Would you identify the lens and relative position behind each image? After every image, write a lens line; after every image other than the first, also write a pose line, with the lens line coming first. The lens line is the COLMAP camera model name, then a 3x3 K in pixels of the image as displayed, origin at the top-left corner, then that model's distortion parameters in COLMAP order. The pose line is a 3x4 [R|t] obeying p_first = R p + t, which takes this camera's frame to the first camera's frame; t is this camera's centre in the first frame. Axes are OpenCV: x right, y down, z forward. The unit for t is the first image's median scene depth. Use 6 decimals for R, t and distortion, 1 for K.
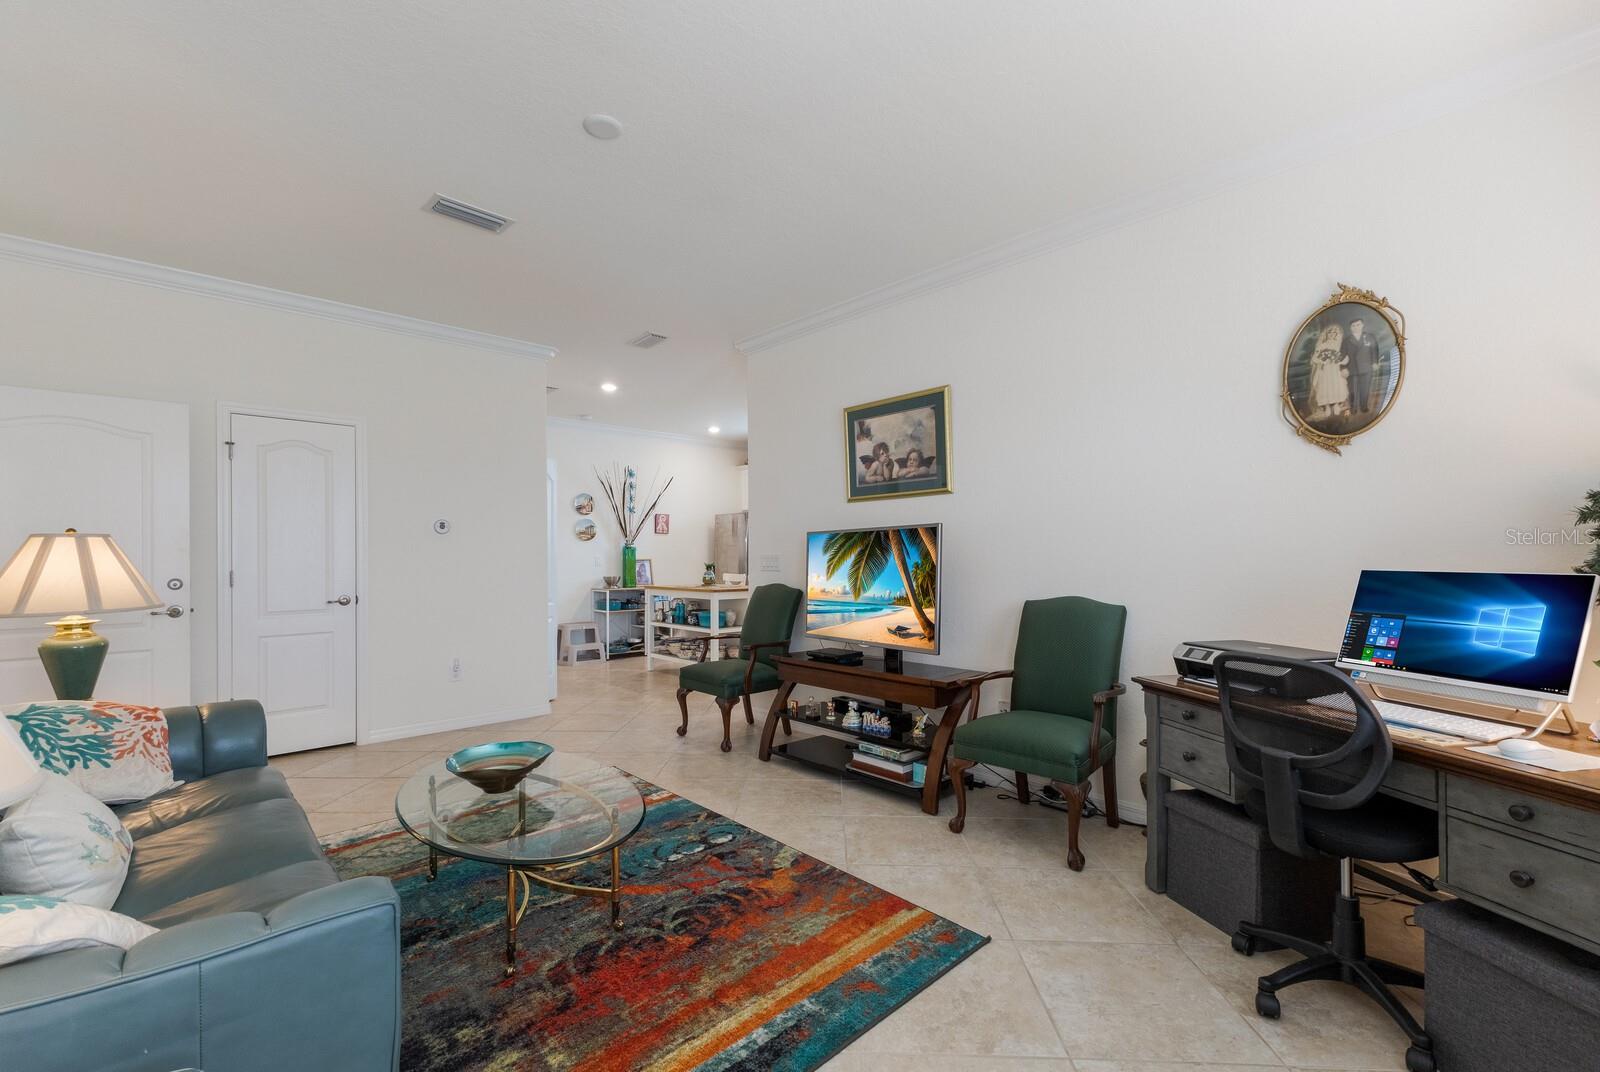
lens RADIAL K [[684.8, 0, 788.4], [0, 684.8, 550.6], [0, 0, 1]] dist [0.025529, -0.001031]
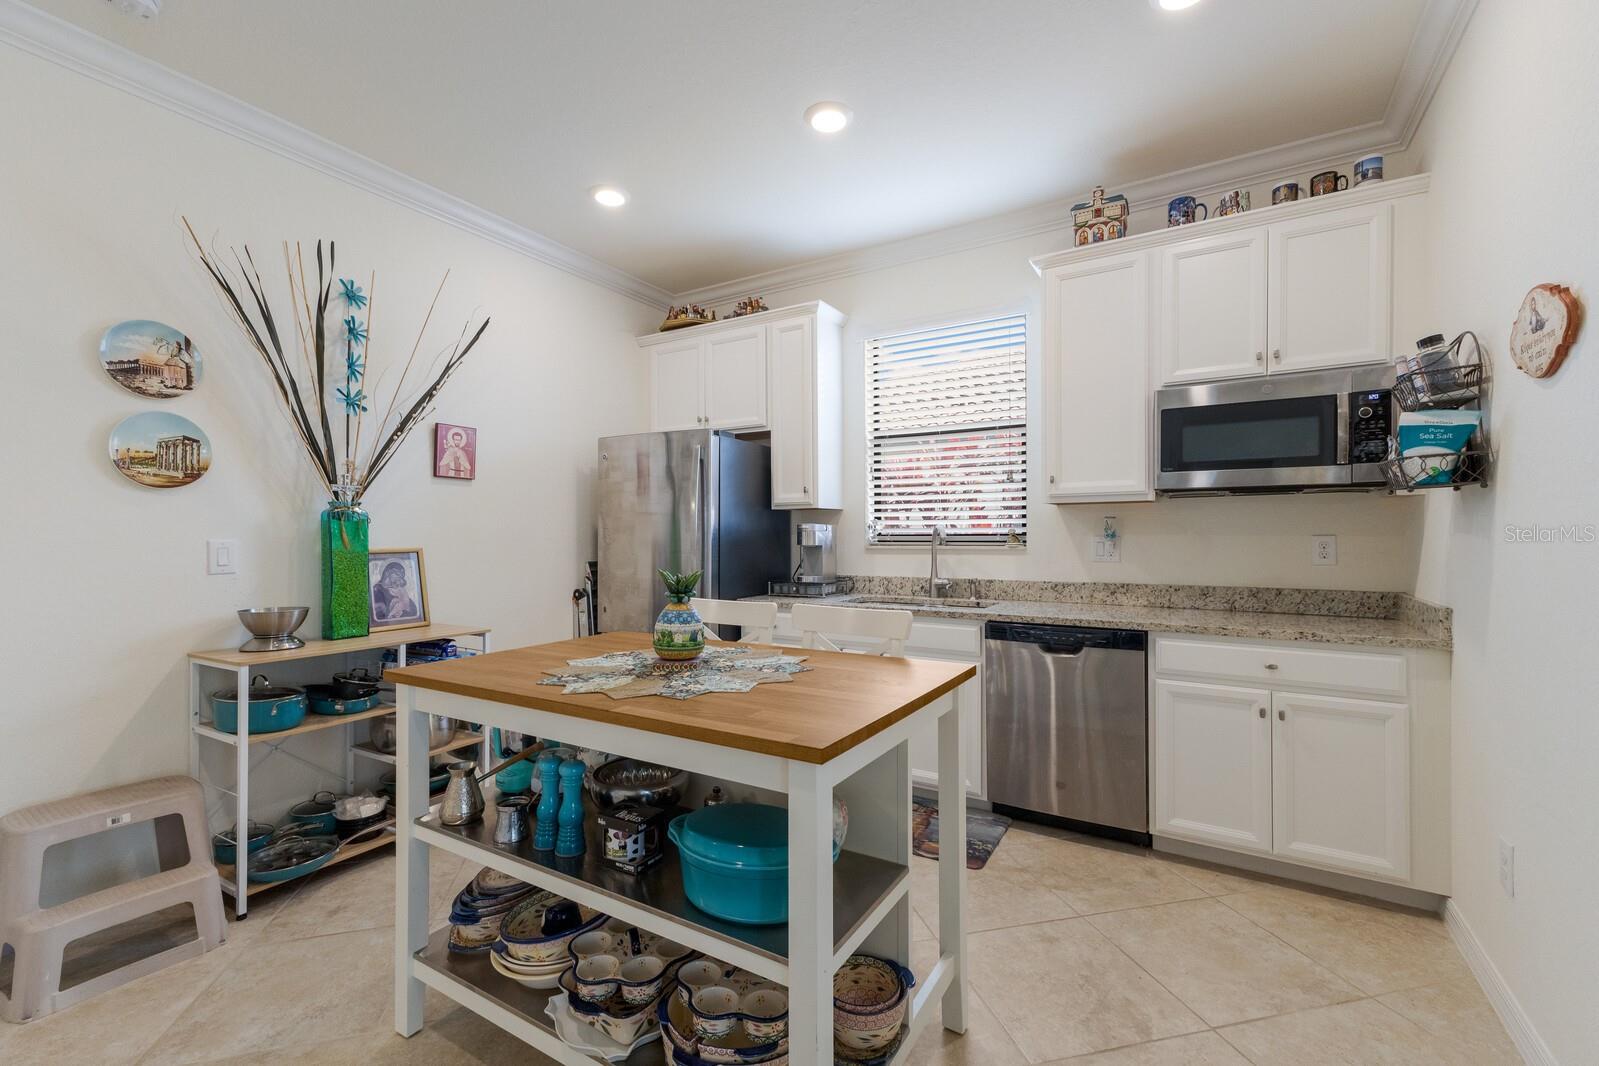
lens RADIAL K [[684.4, 0, 808.6], [0, 684.4, 526.5], [0, 0, 1]] dist [0.025529, -0.001031]
pose [[0.948528, 0.002714, 0.316681, -0.127905], [-0.000747, 0.999980, -0.006333, 0.002935], [-0.316692, 0.005770, 0.948511, 0.622721]]
